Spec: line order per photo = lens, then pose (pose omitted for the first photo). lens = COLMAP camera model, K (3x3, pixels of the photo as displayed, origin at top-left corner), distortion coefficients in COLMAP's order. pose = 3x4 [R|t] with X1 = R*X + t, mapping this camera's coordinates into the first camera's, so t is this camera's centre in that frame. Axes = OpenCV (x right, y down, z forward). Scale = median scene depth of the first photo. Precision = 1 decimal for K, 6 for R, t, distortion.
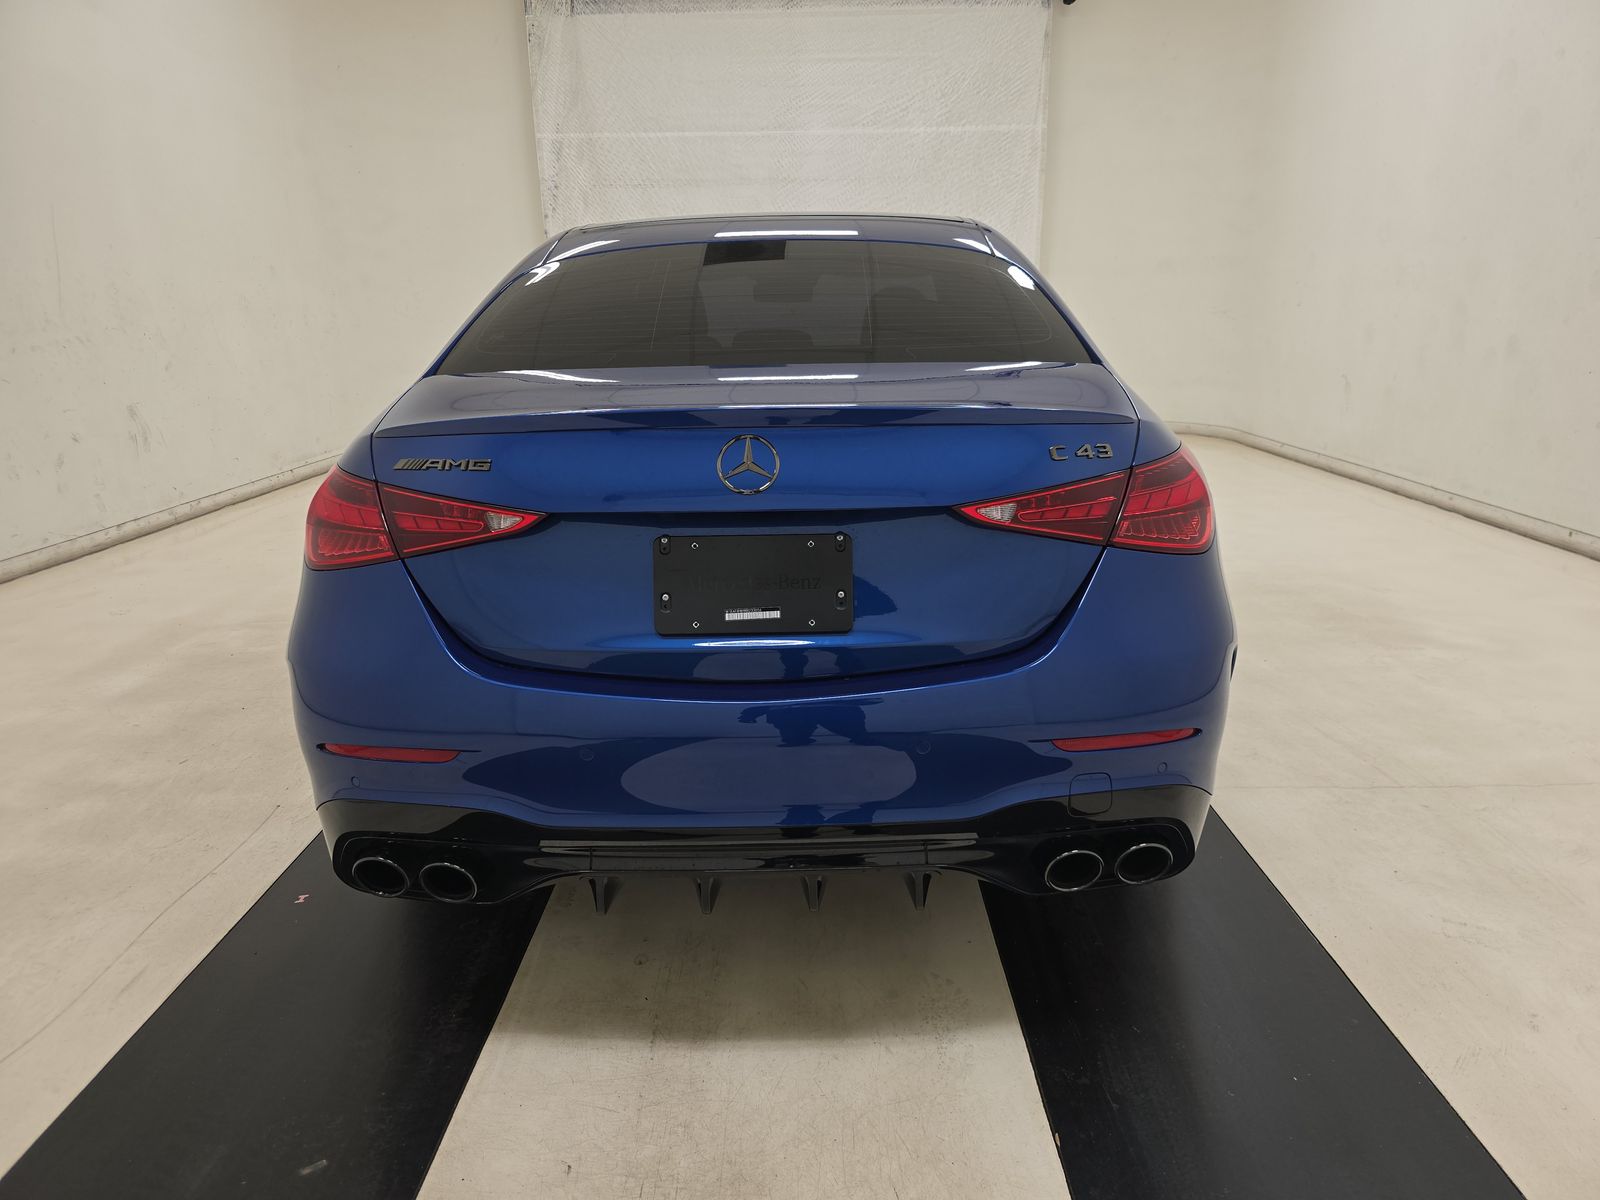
lens RADIAL K [[1099.1, 0, 798.3], [0, 1099.1, 603.6], [0, 0, 1]] dist [0.012678, -0.007618]
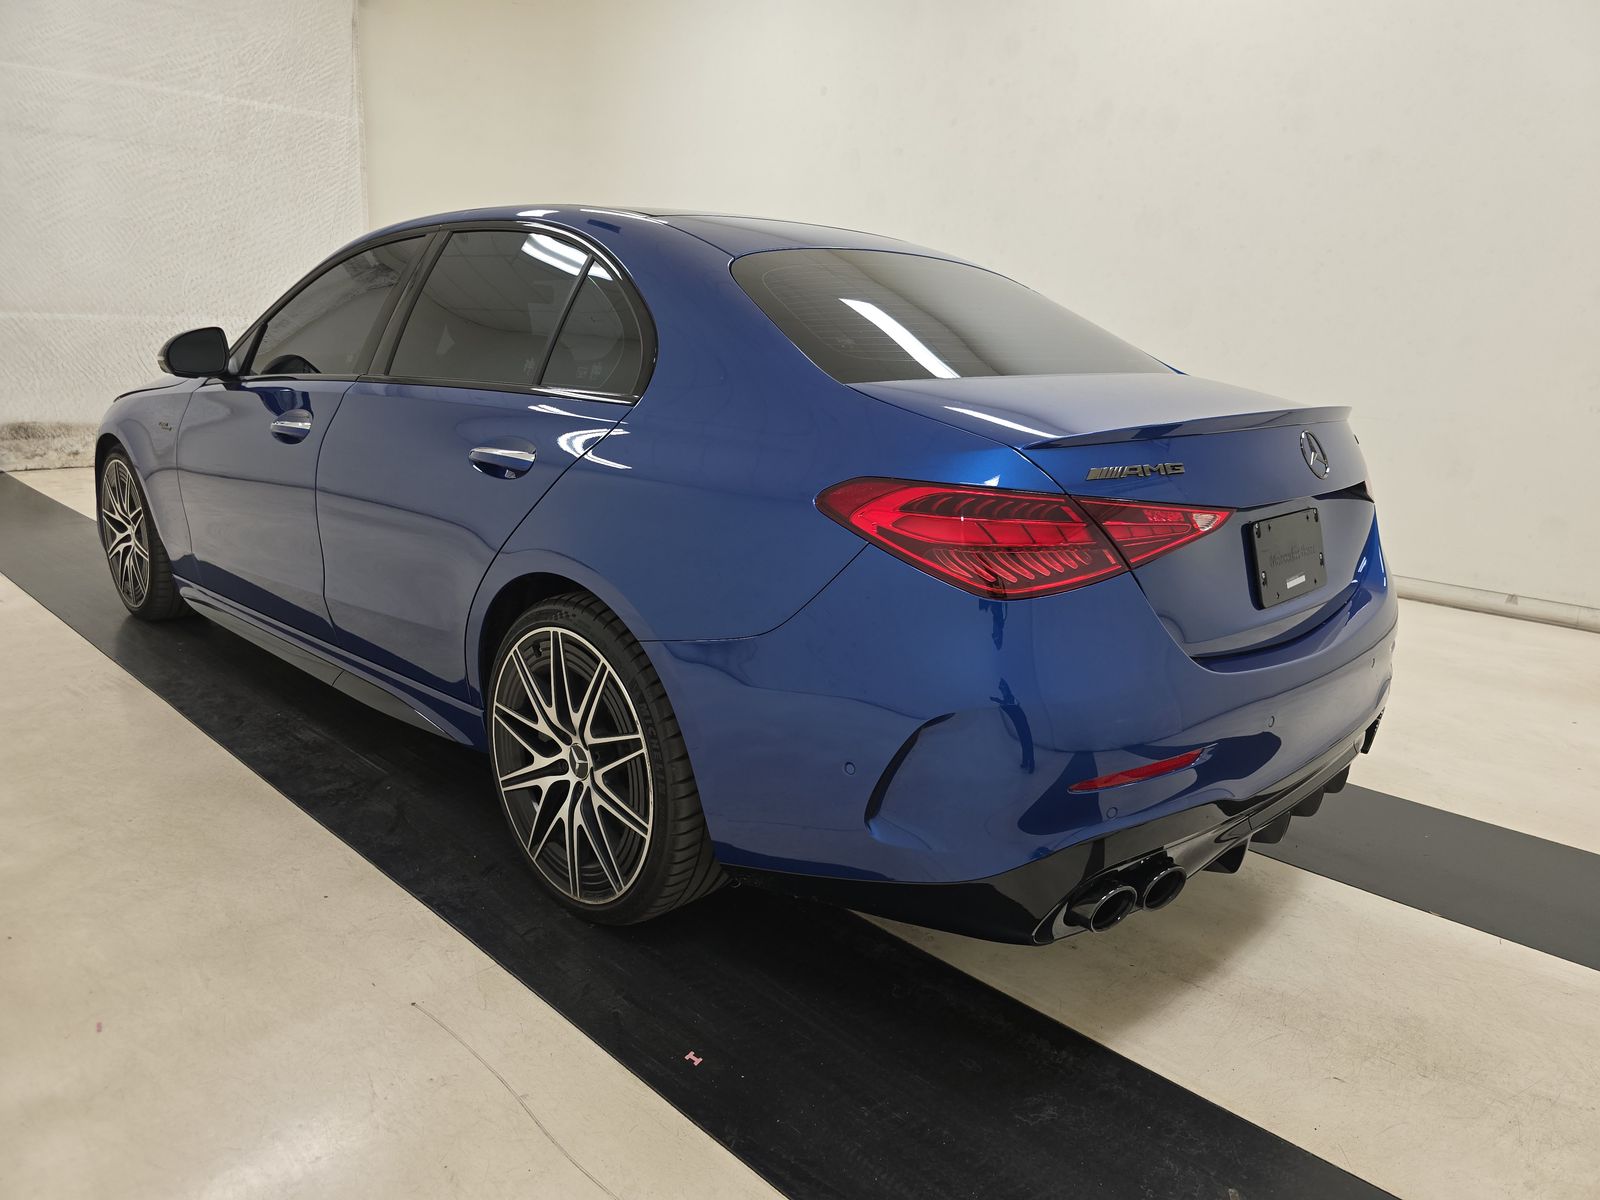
lens RADIAL K [[1099.1, 0, 799.6], [0, 1099.1, 599.2], [0, 0, 1]] dist [0.012678, -0.007618]
pose [[0.679738, -0.133164, 0.721266, -0.250909], [0.143519, 0.988519, 0.047251, -0.020482], [-0.719277, 0.071397, 0.691045, 0.109074]]
